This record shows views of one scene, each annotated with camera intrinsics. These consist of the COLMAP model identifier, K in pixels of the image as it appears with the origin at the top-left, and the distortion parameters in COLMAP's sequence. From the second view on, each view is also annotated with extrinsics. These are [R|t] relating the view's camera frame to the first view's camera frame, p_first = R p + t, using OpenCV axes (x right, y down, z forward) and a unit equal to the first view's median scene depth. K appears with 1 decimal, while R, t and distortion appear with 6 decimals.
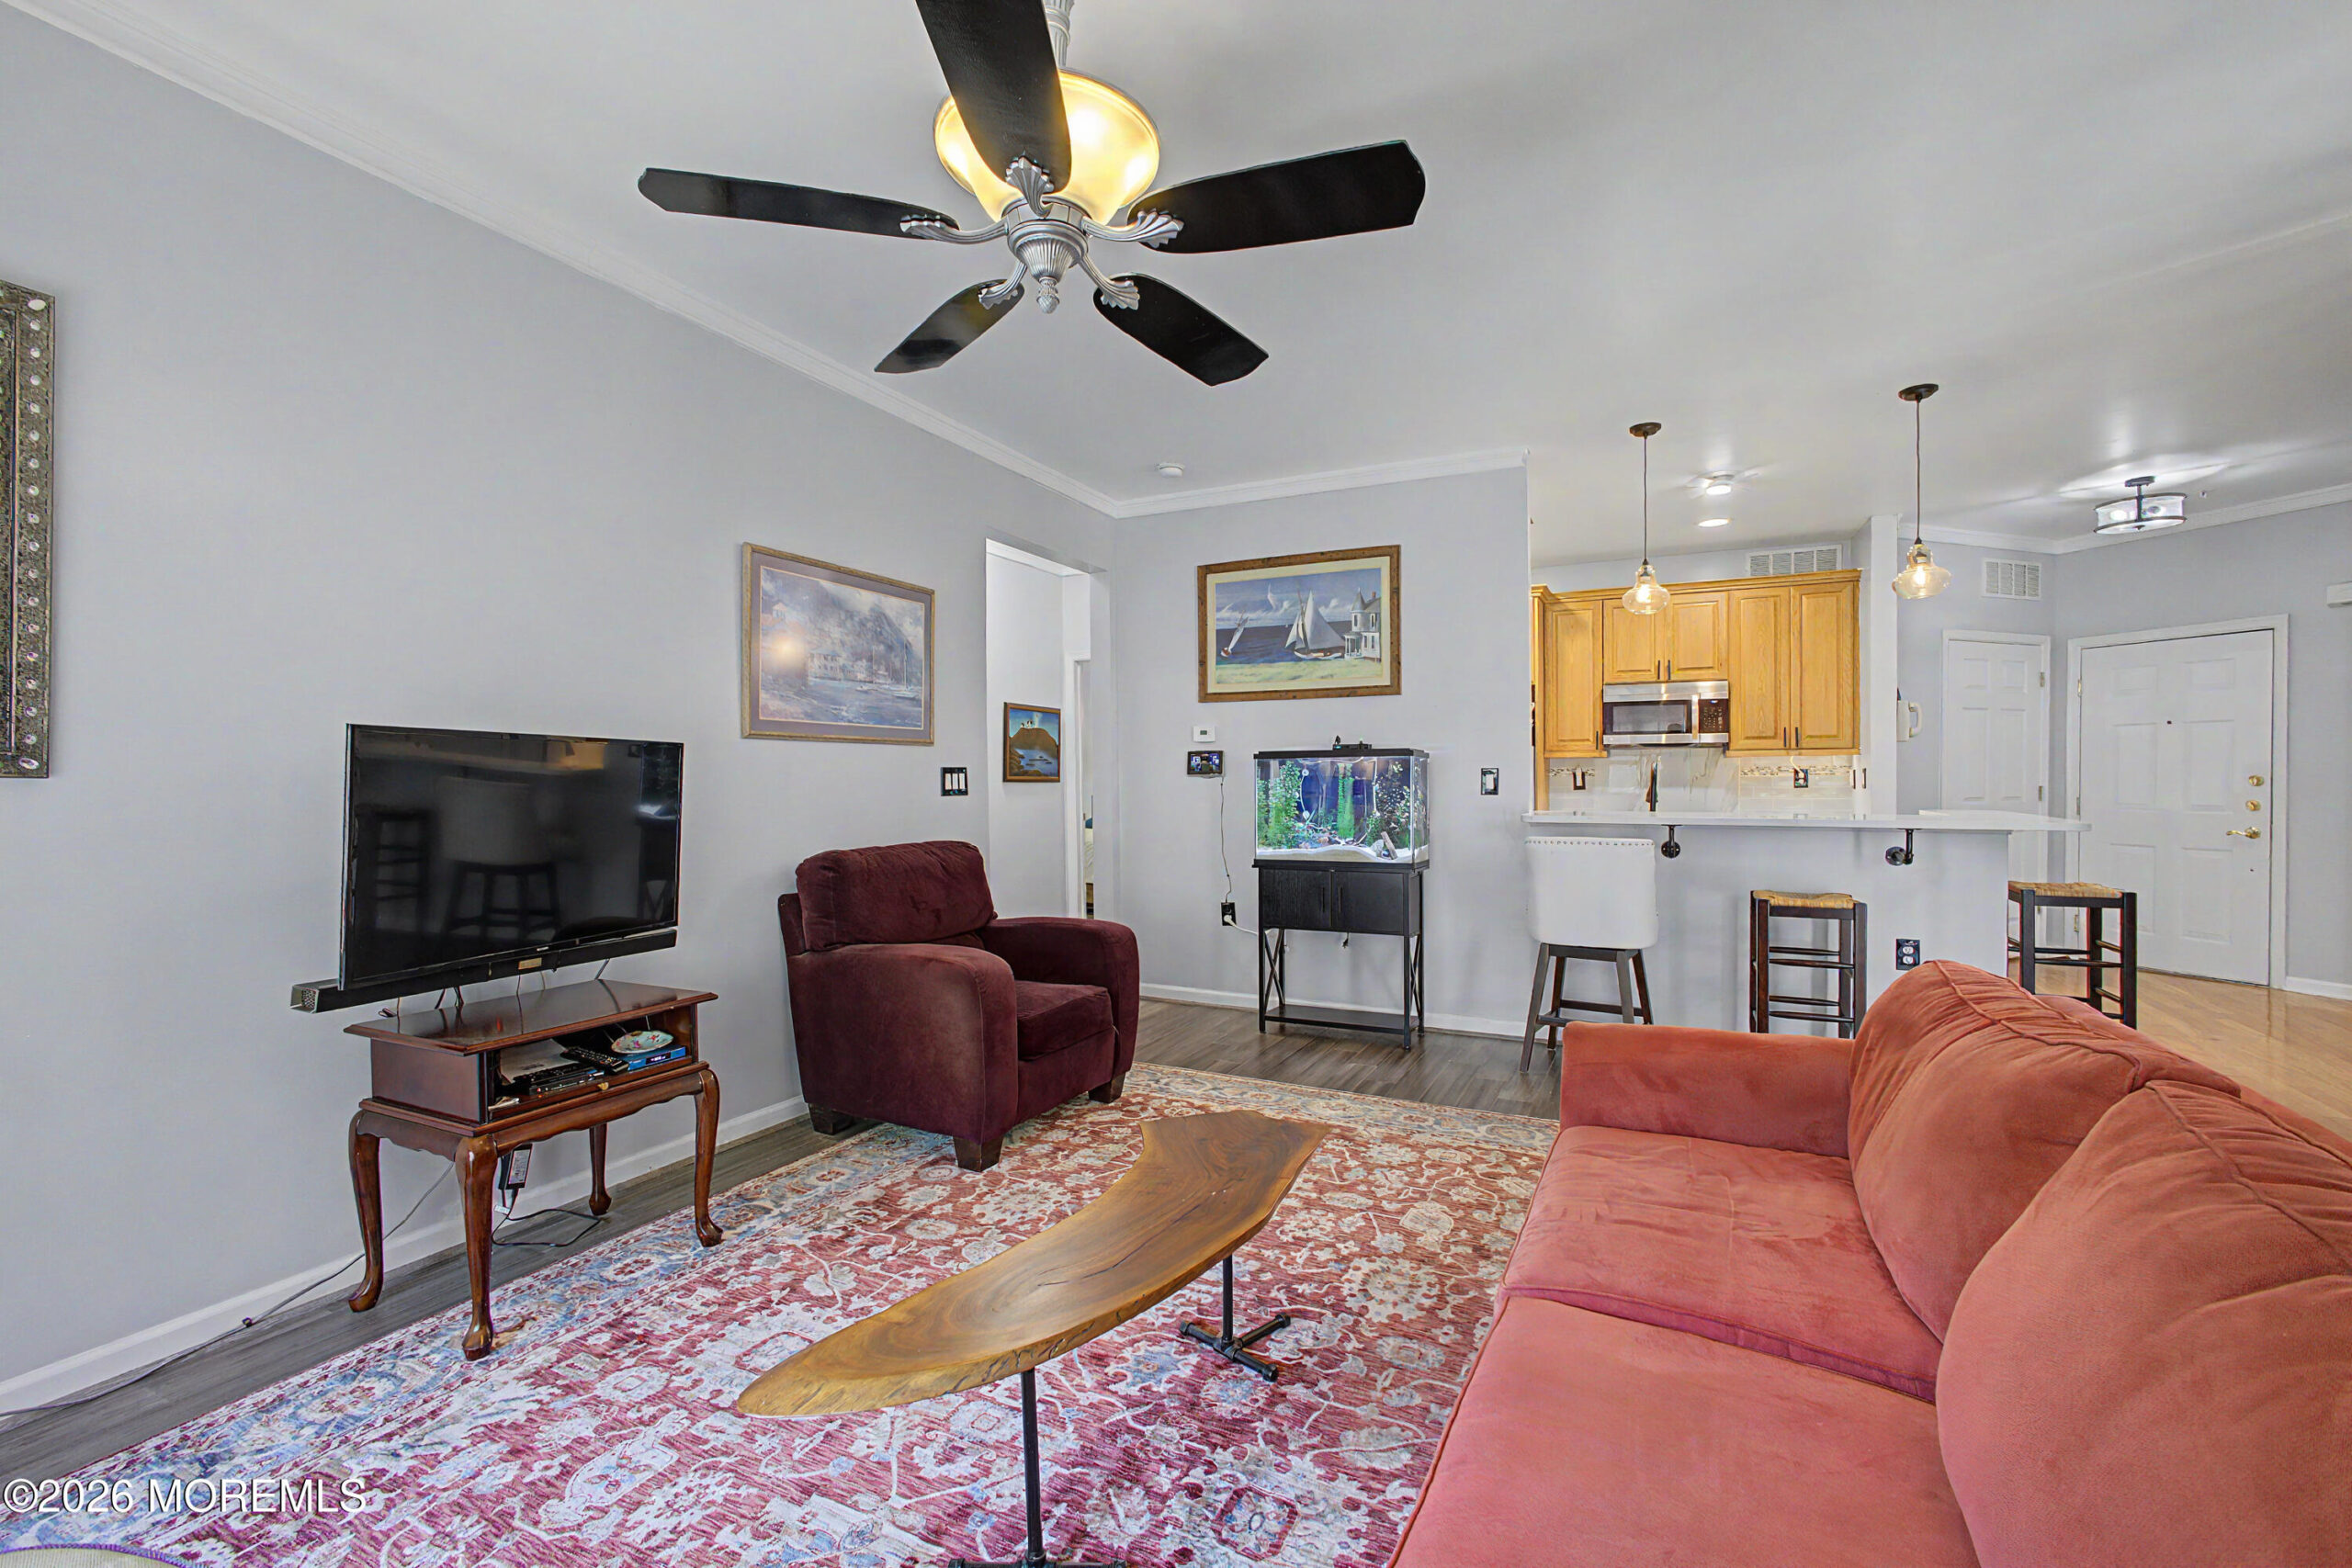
lens RADIAL K [[1006.9, 0, 1183.9], [0, 1006.9, 781.9], [0, 0, 1]] dist [-0.016409, 0.005817]
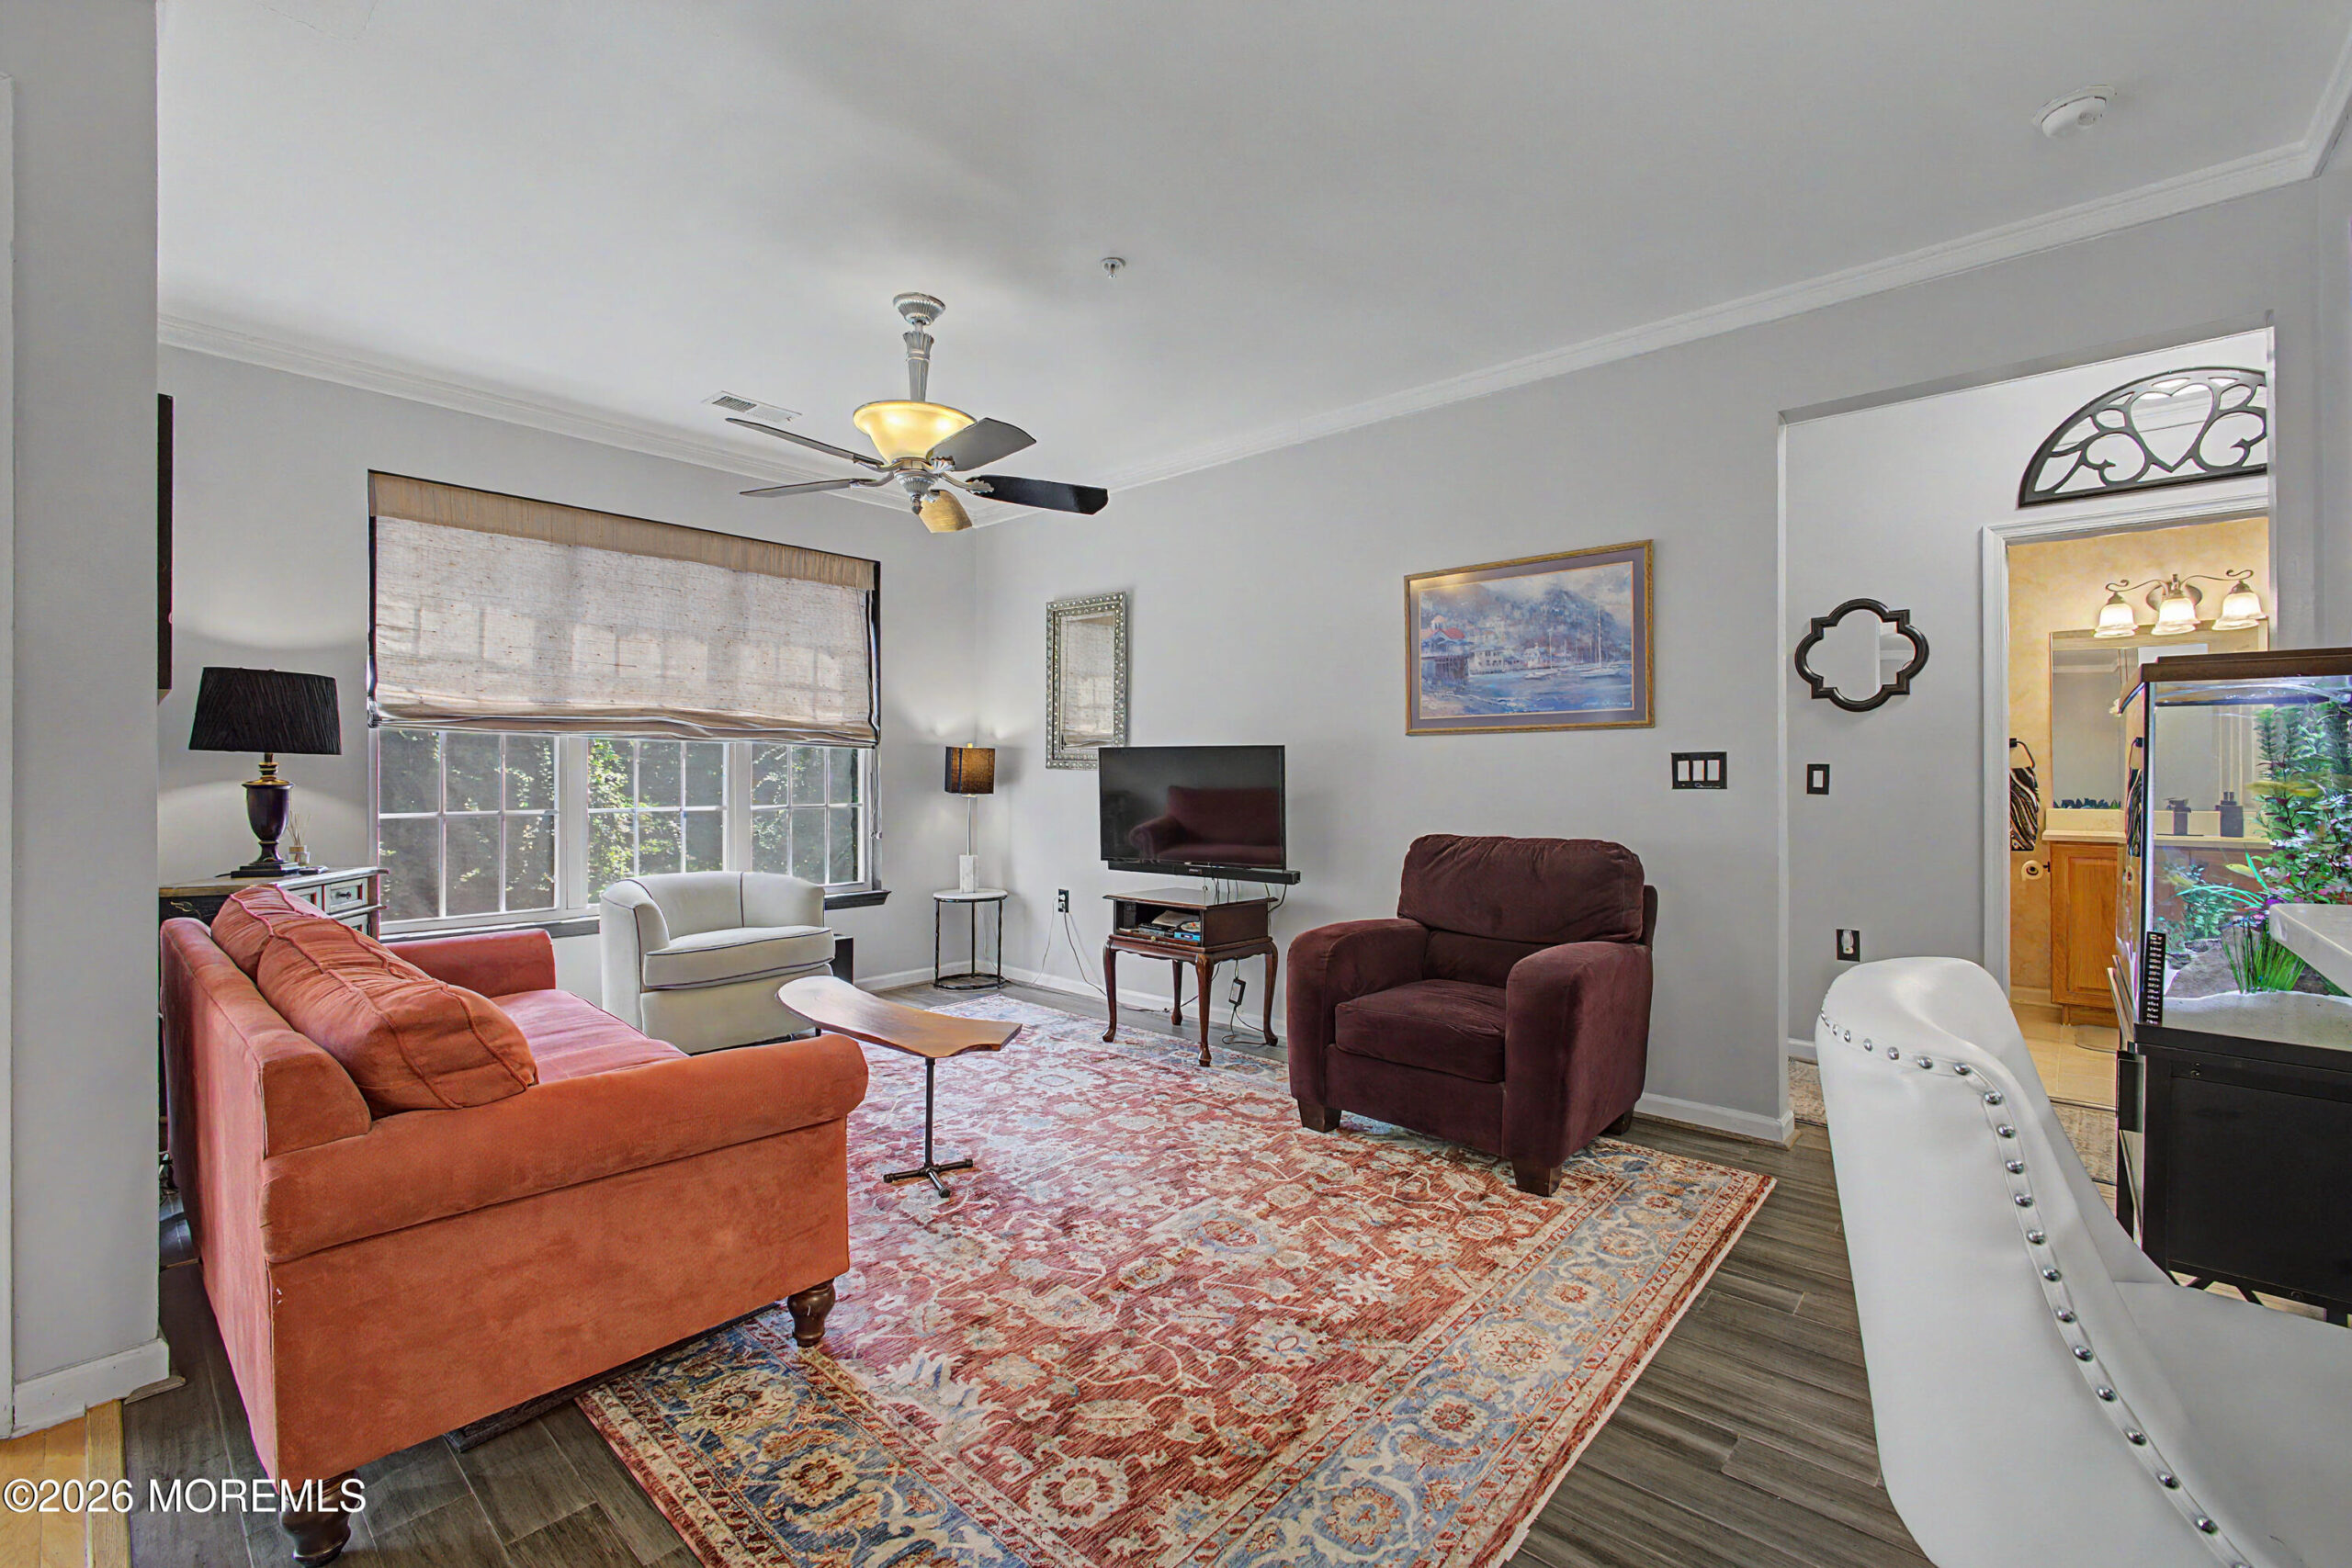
lens RADIAL K [[1006.9, 0, 1177.1], [0, 1006.9, 775.0], [0, 0, 1]] dist [-0.016409, 0.005817]
pose [[-0.267195, -0.001770, -0.963641, 0.620042], [-0.002720, 0.999996, -0.001082, 0.004637], [0.963639, 0.002332, -0.267198, 0.809071]]
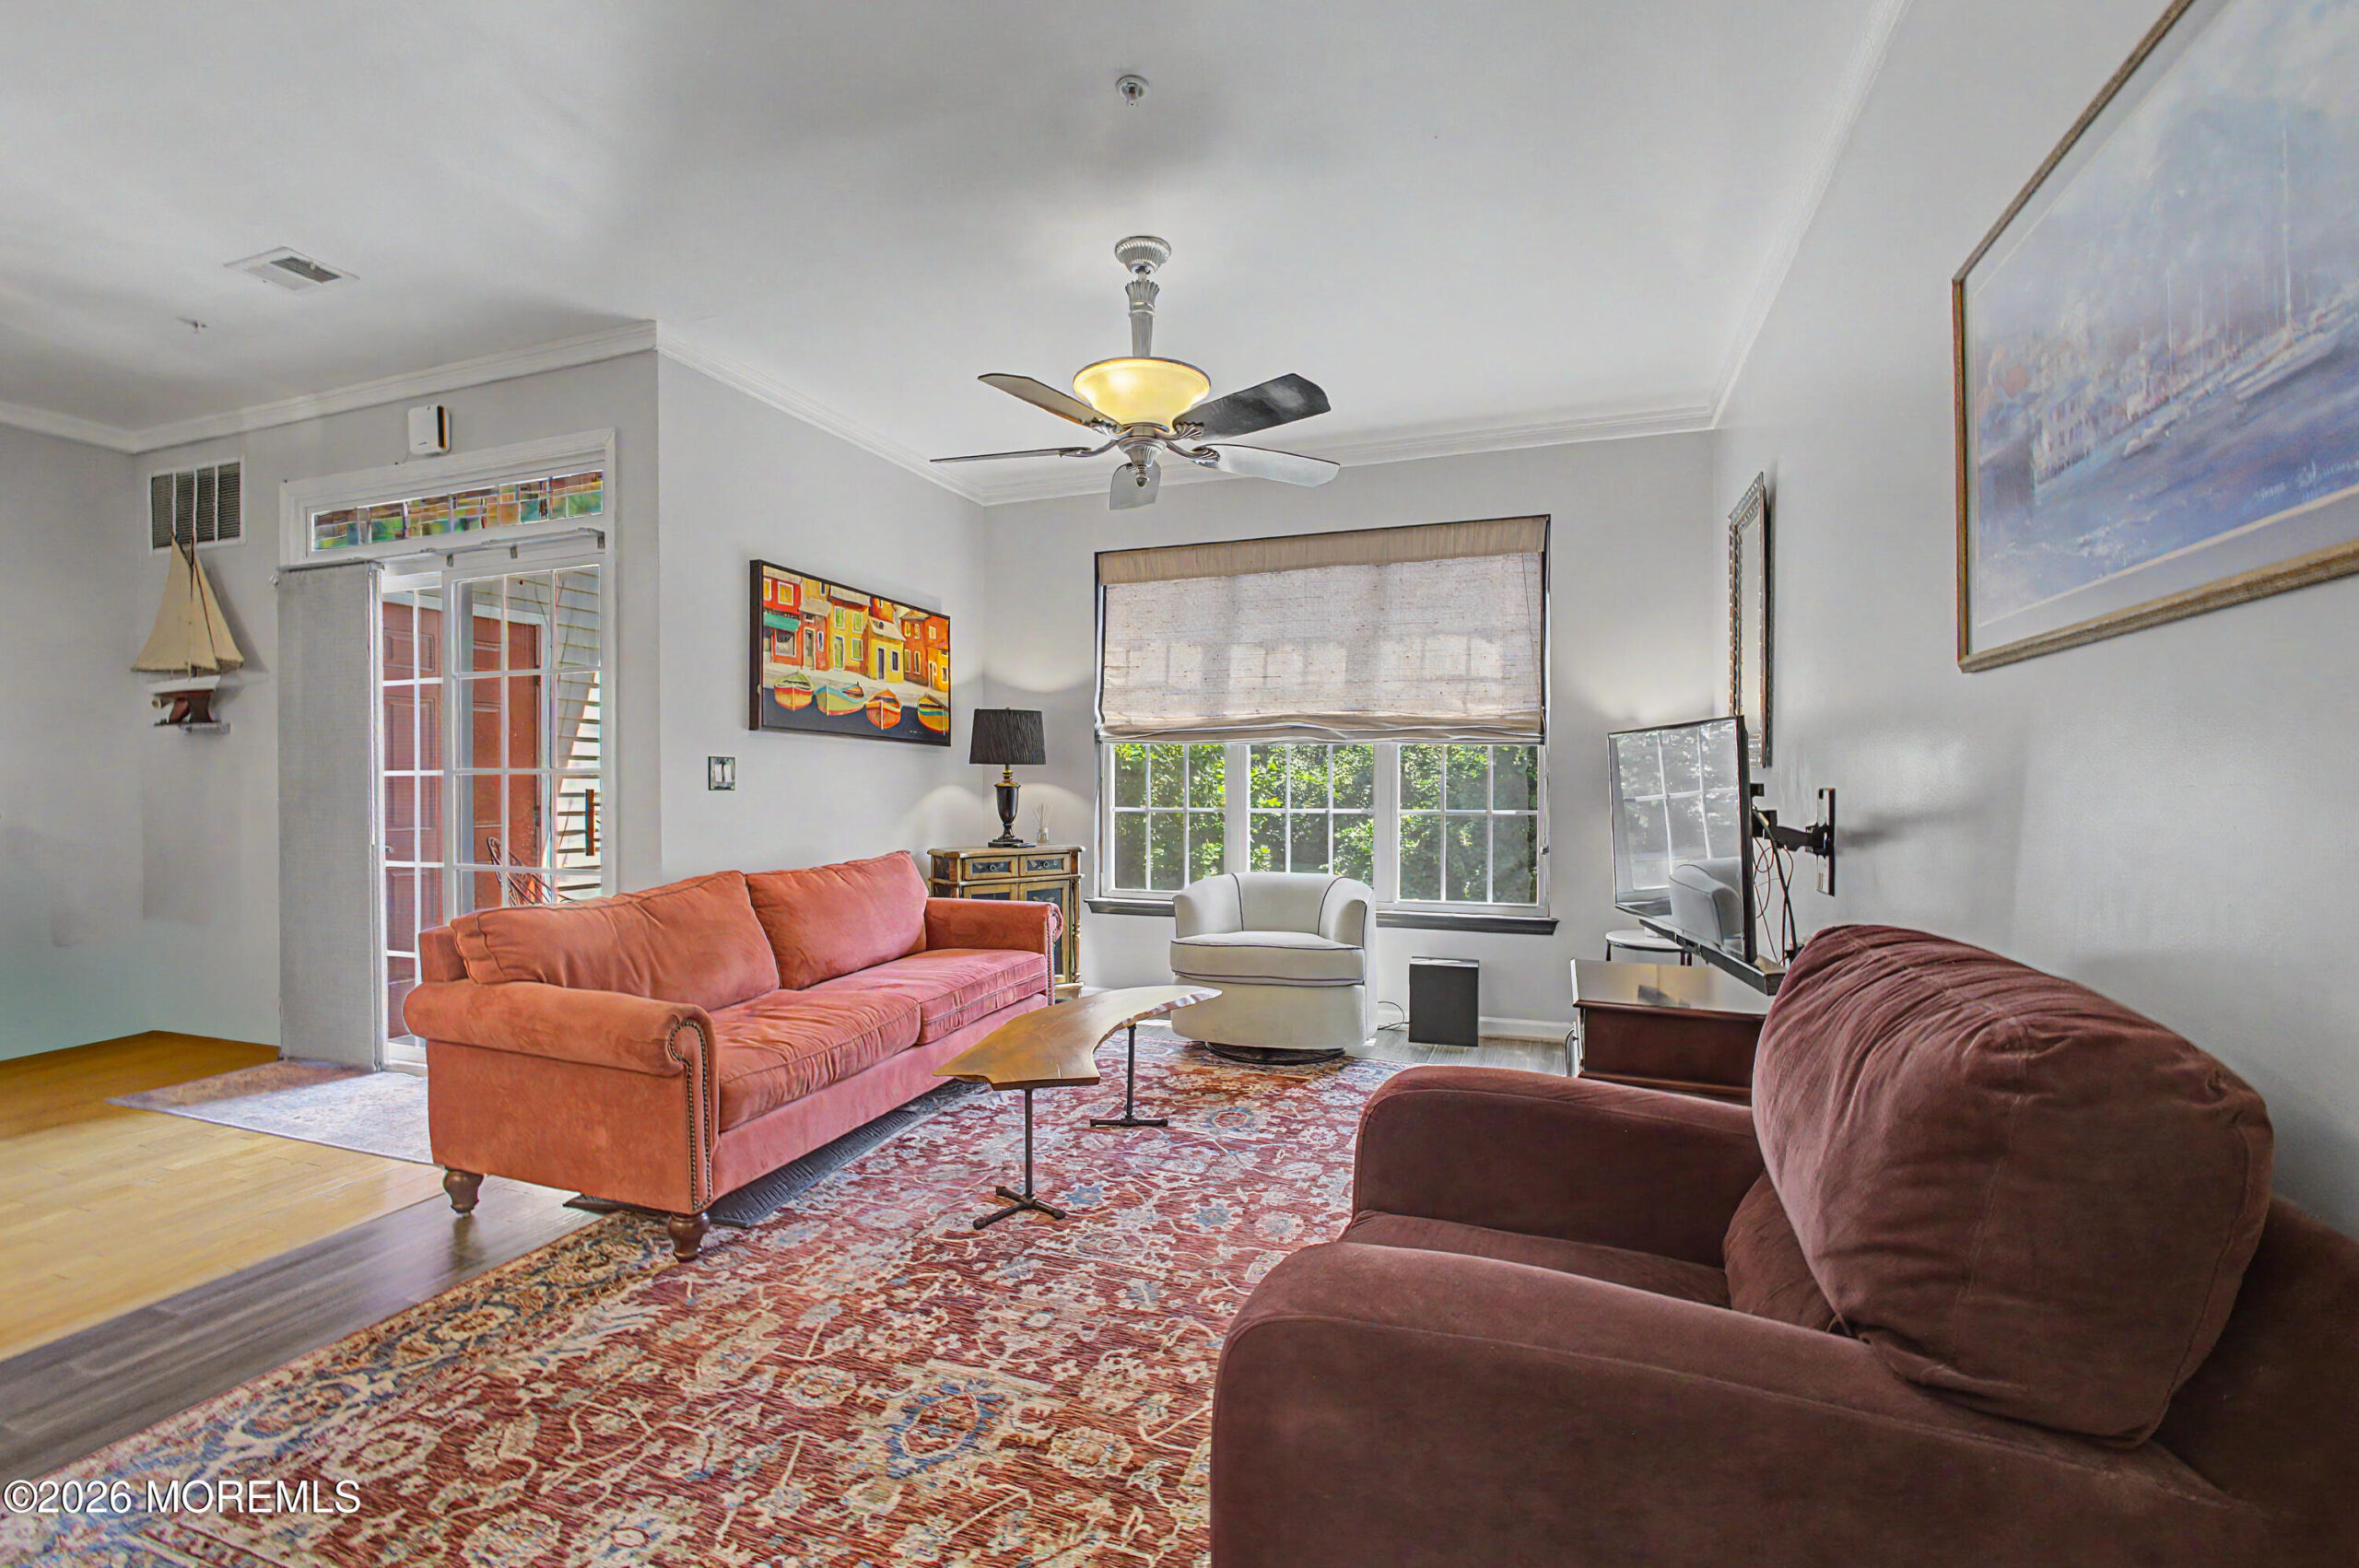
lens RADIAL K [[1009.9, 0, 1189.8], [0, 1009.9, 794.5], [0, 0, 1]] dist [-0.016409, 0.005817]
pose [[-0.993459, 0.004026, -0.114118, -0.007939], [0.001585, 0.999768, 0.021472, -0.000770], [0.114178, 0.021150, -0.993235, 1.104956]]
